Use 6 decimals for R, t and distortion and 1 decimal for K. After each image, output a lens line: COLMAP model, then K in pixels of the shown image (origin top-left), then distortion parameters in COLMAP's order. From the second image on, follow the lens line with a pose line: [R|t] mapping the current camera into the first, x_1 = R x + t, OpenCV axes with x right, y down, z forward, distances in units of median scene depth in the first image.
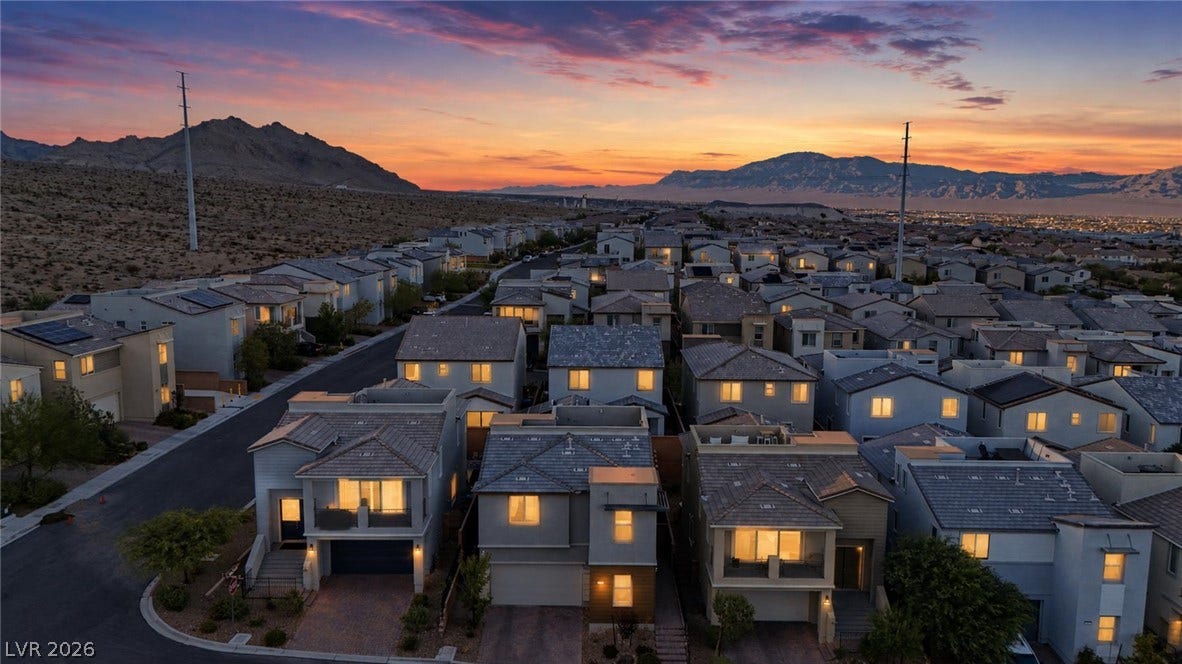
lens RADIAL K [[900.1, 0, 591.0], [0, 900.1, 332.0], [0, 0, 1]] dist [0.093855, -0.112208]
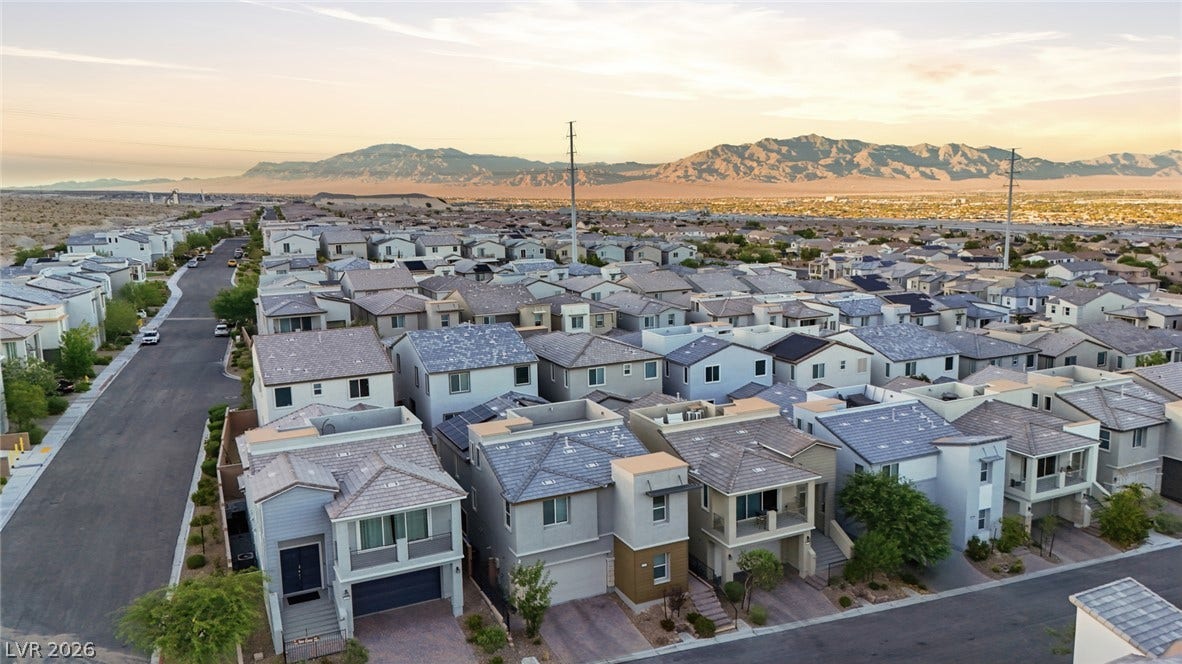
lens RADIAL K [[874.4, 0, 591.0], [0, 874.4, 332.0], [0, 0, 1]] dist [0.028339, -0.009480]
pose [[0.903149, -0.094630, 0.418769, -0.187708], [0.088104, 0.995498, 0.034943, -0.016175], [-0.420191, 0.005337, 0.907420, 0.036157]]
